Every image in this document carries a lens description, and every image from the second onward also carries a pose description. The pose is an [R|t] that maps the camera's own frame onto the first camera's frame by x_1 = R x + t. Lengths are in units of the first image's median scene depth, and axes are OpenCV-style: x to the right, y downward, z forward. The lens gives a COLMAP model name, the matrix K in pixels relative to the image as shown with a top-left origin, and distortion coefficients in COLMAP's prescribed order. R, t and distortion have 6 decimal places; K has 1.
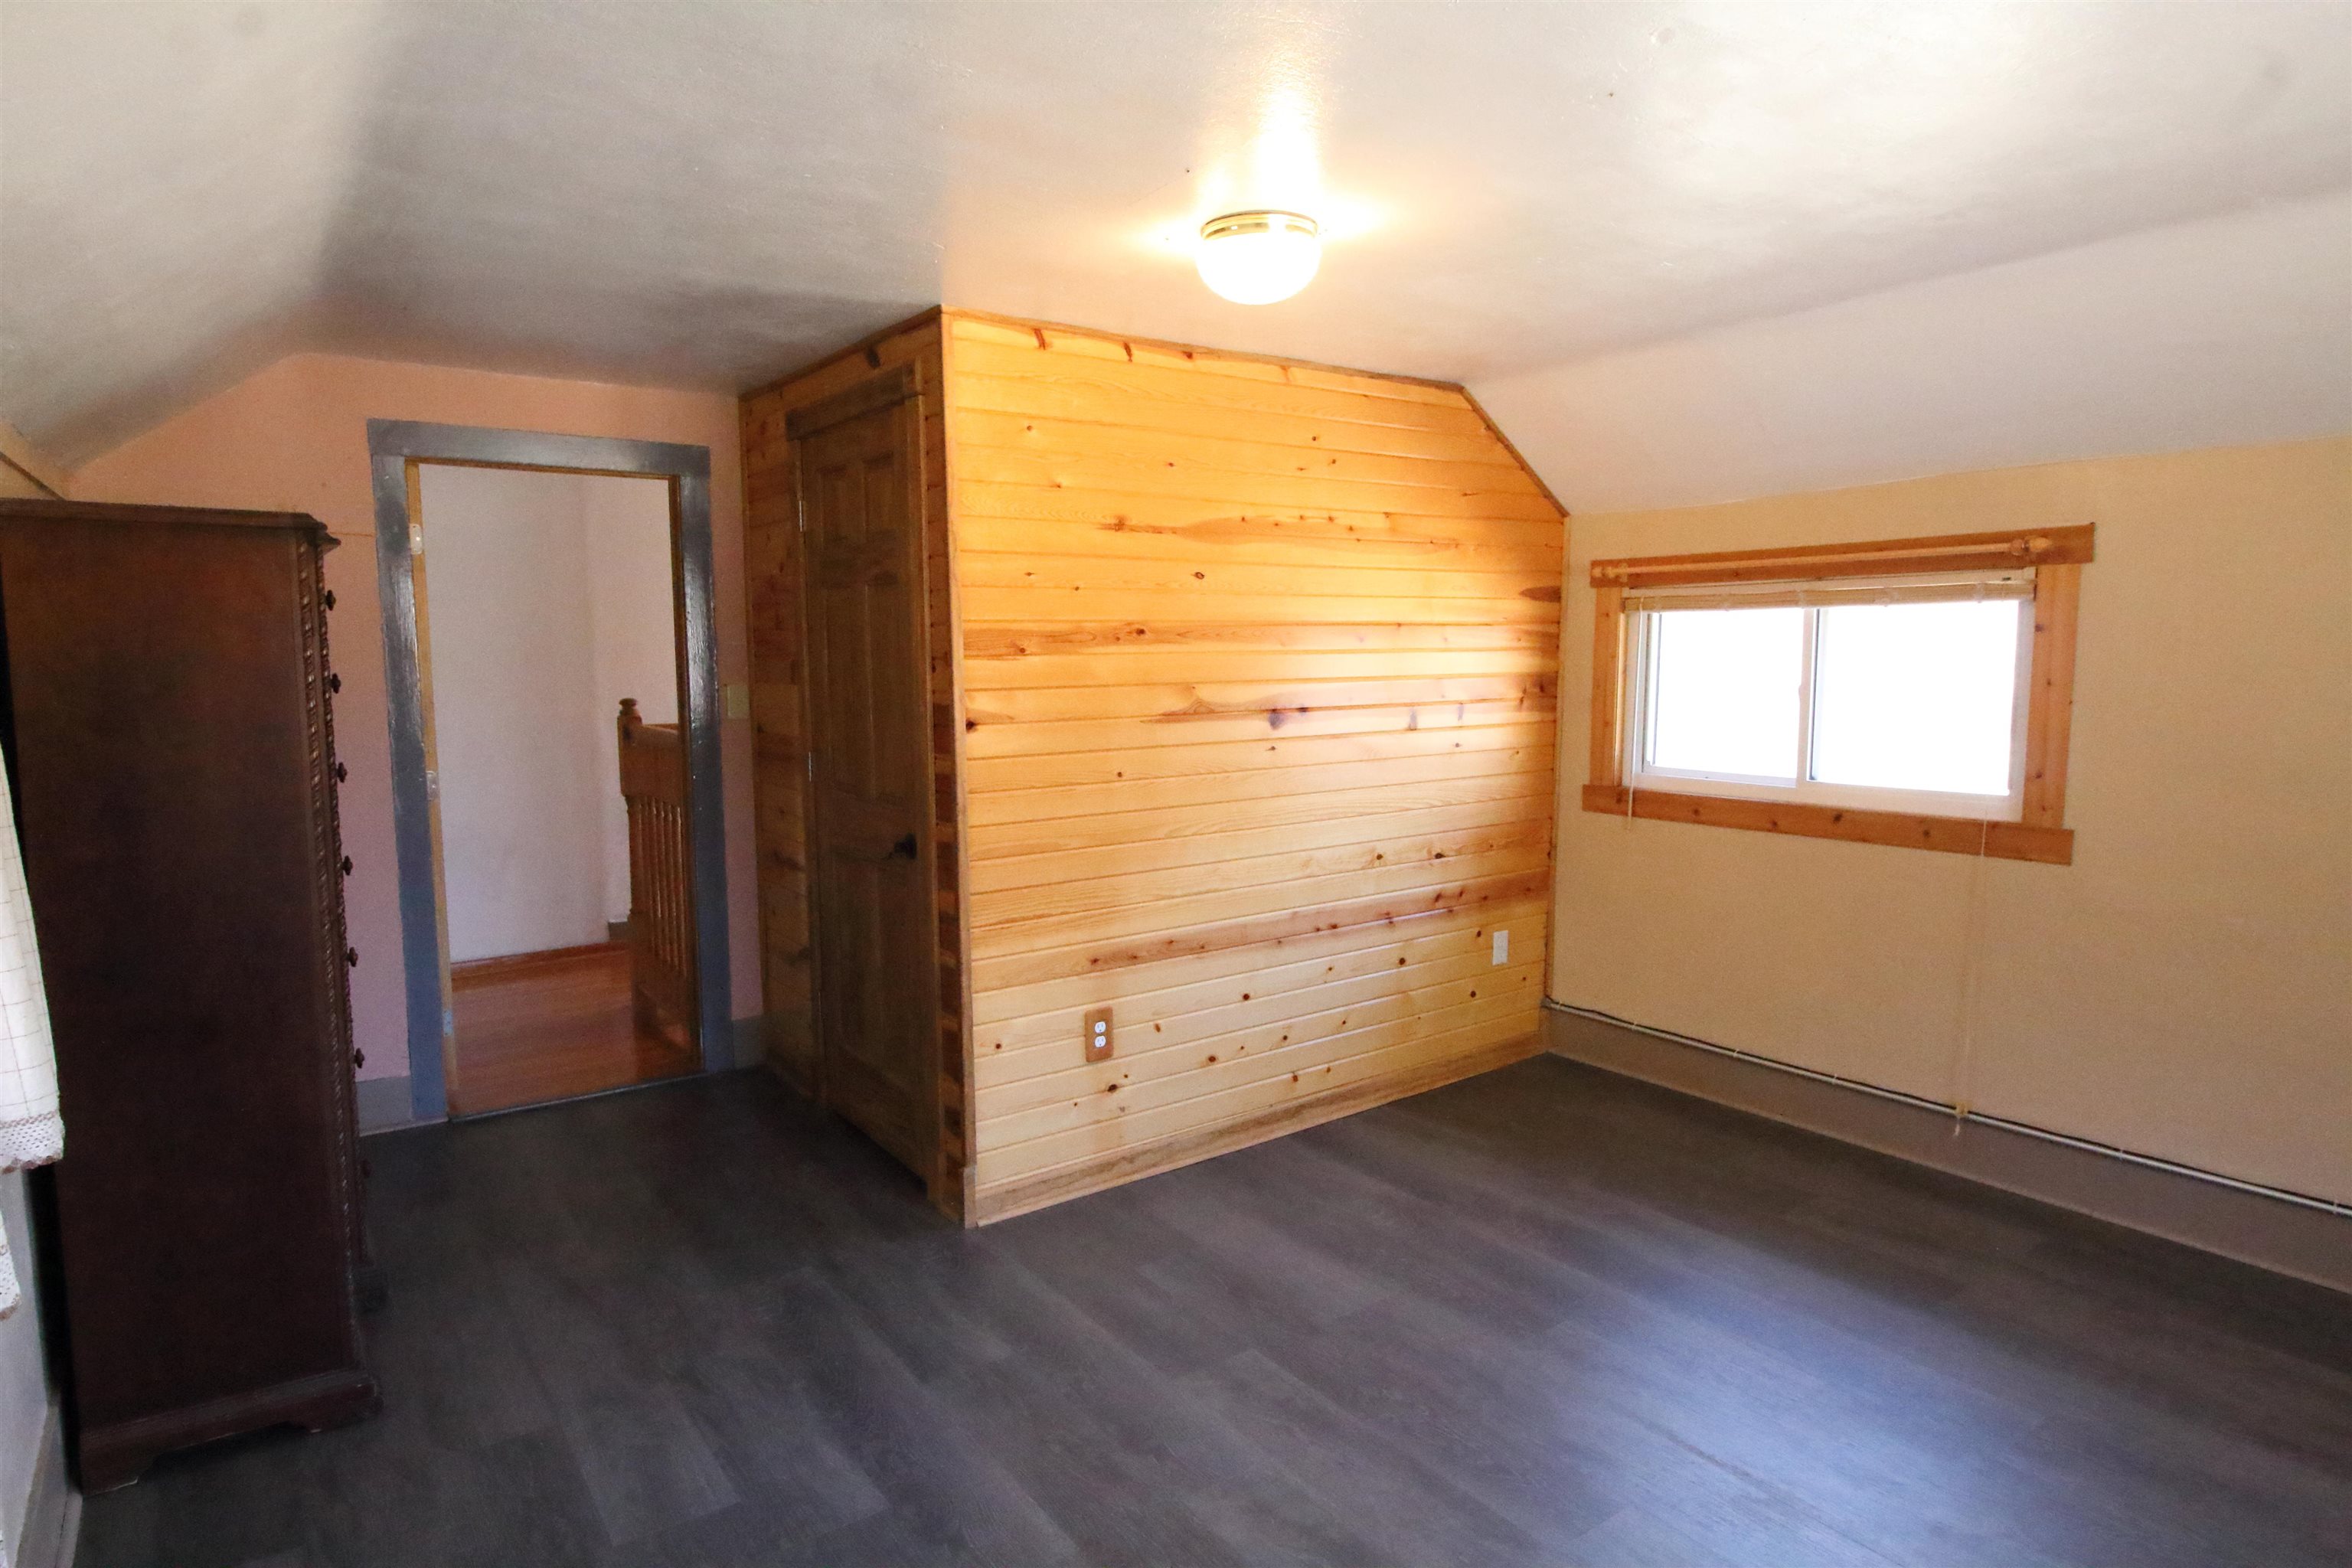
lens RADIAL K [[1332.0, 0, 1160.2], [0, 1332.0, 798.1], [0, 0, 1]] dist [-0.000577, -0.001658]
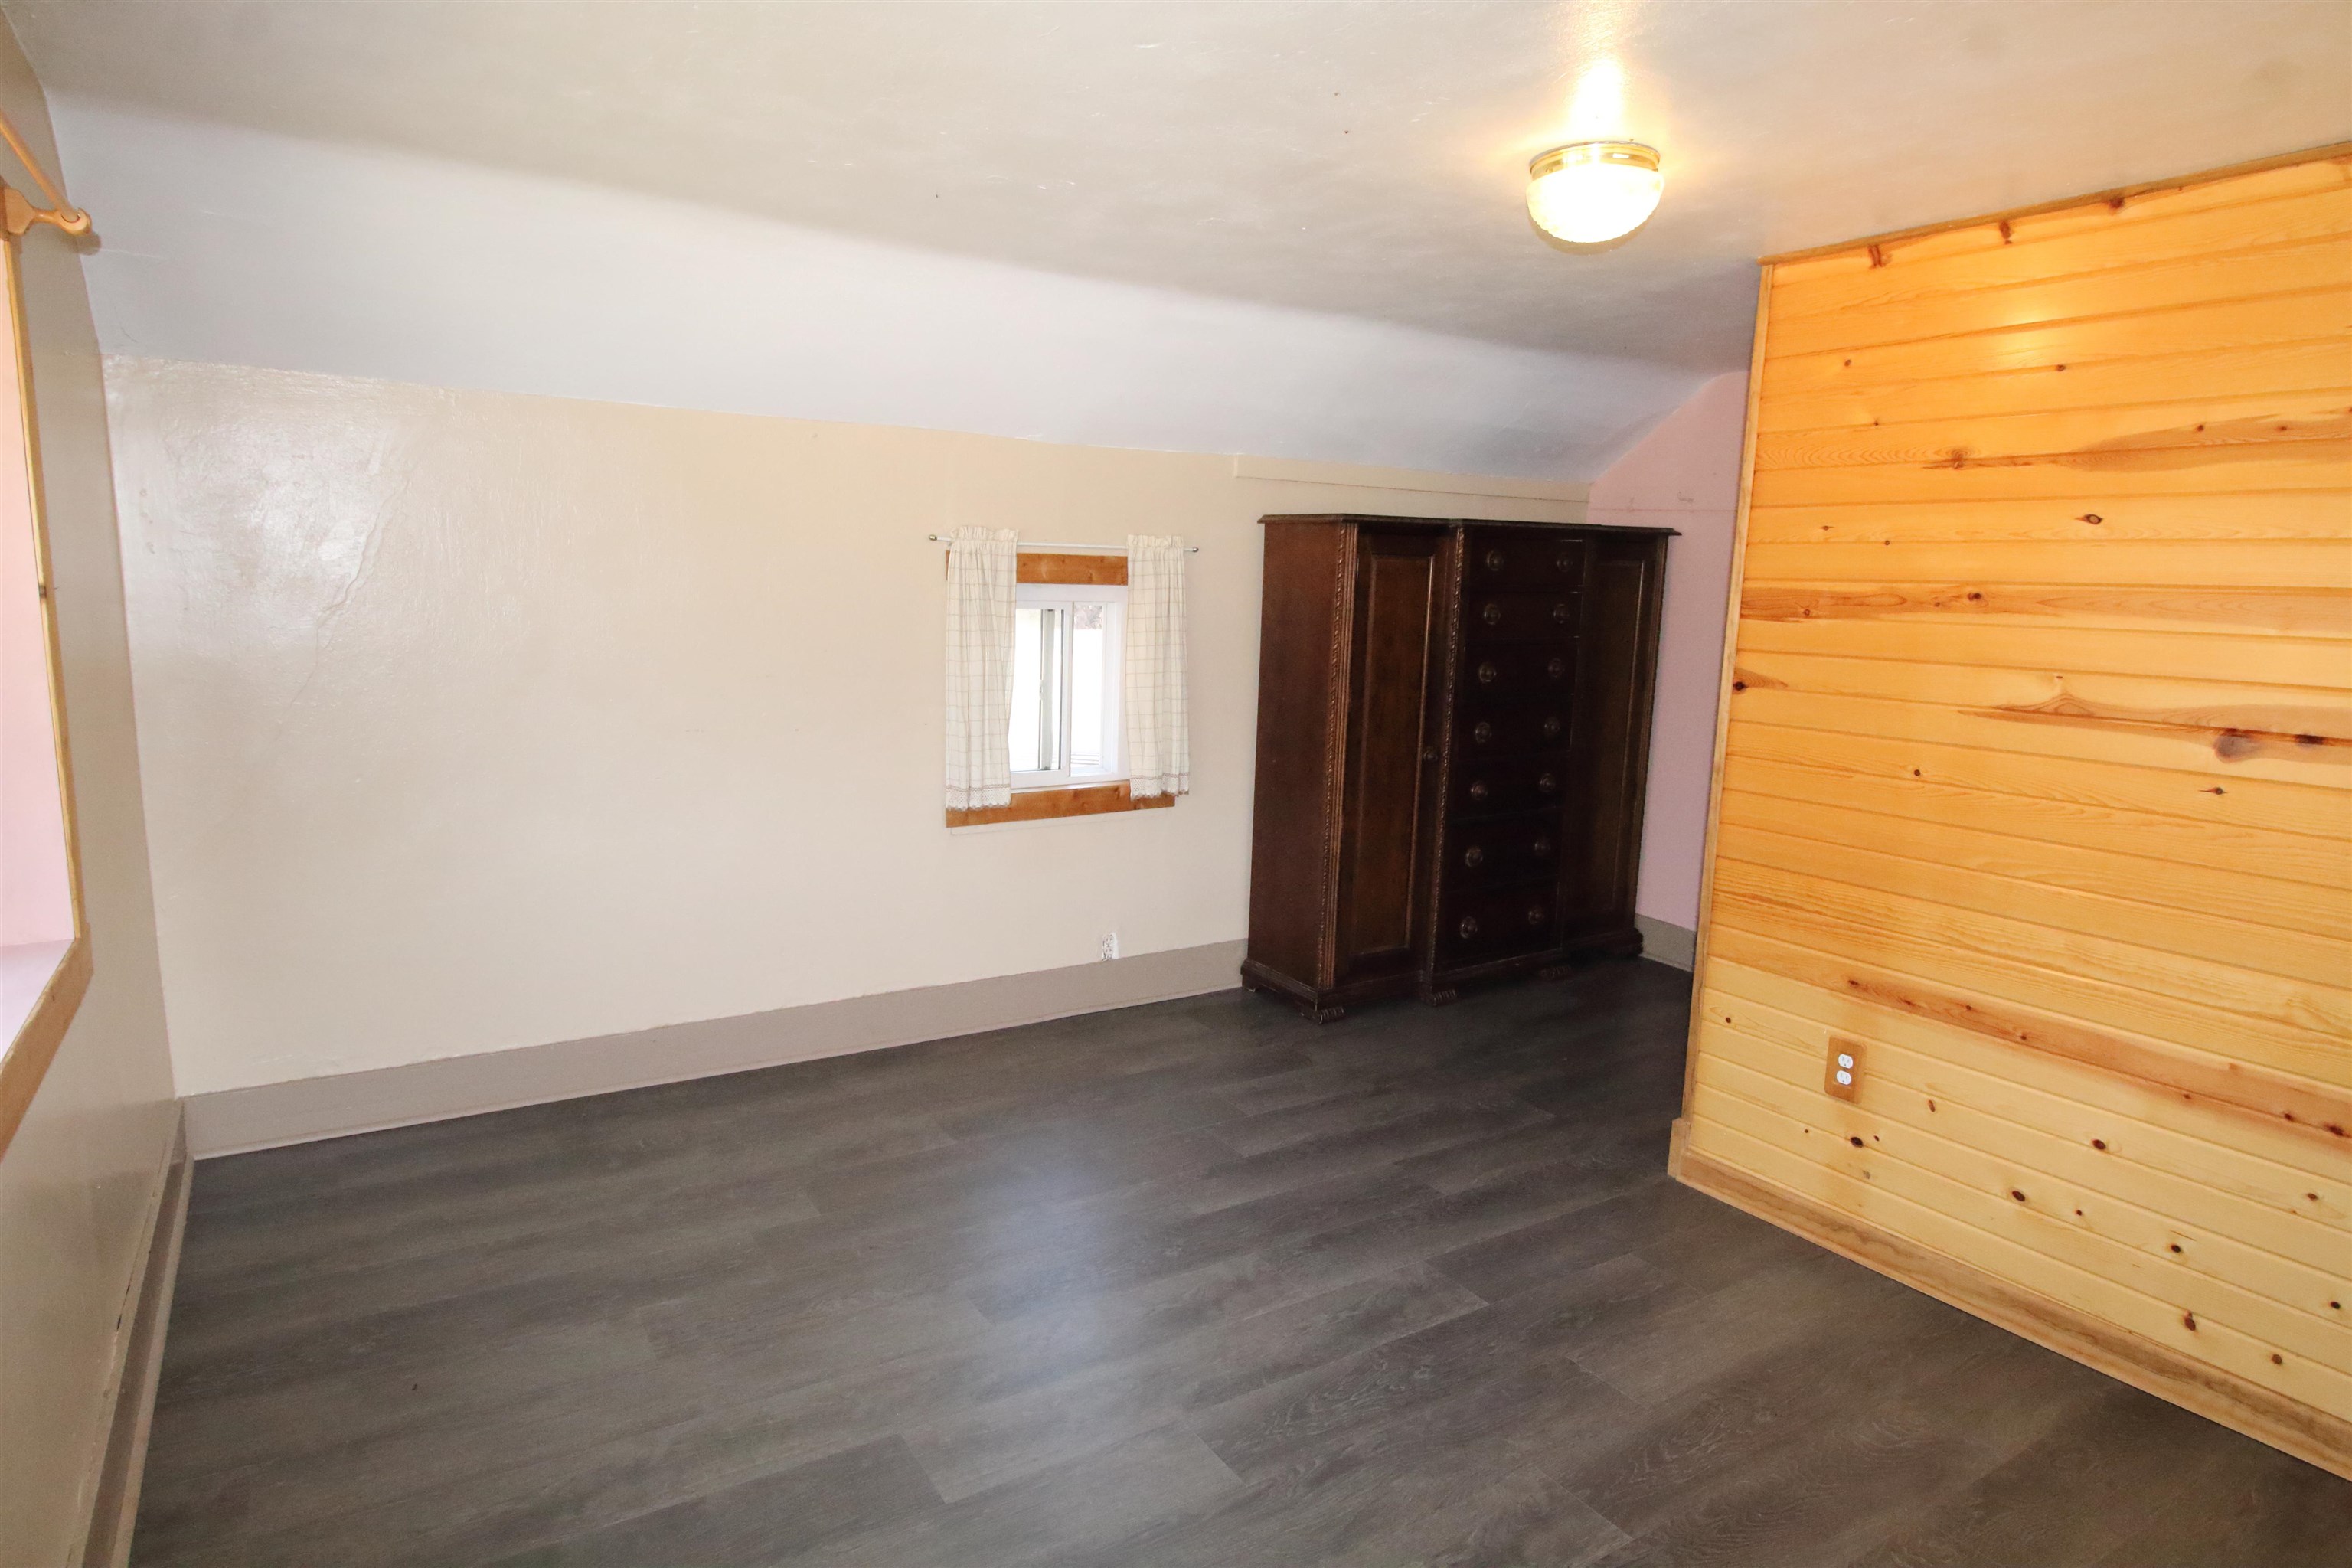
lens RADIAL K [[1332.0, 0, 1160.2], [0, 1332.0, 798.1], [0, 0, 1]] dist [-0.000577, -0.001658]
pose [[-0.067006, 0.170774, -0.983029, 0.799534], [-0.141067, 0.973725, 0.178773, -0.082553], [0.987730, 0.150652, -0.041155, 0.583466]]
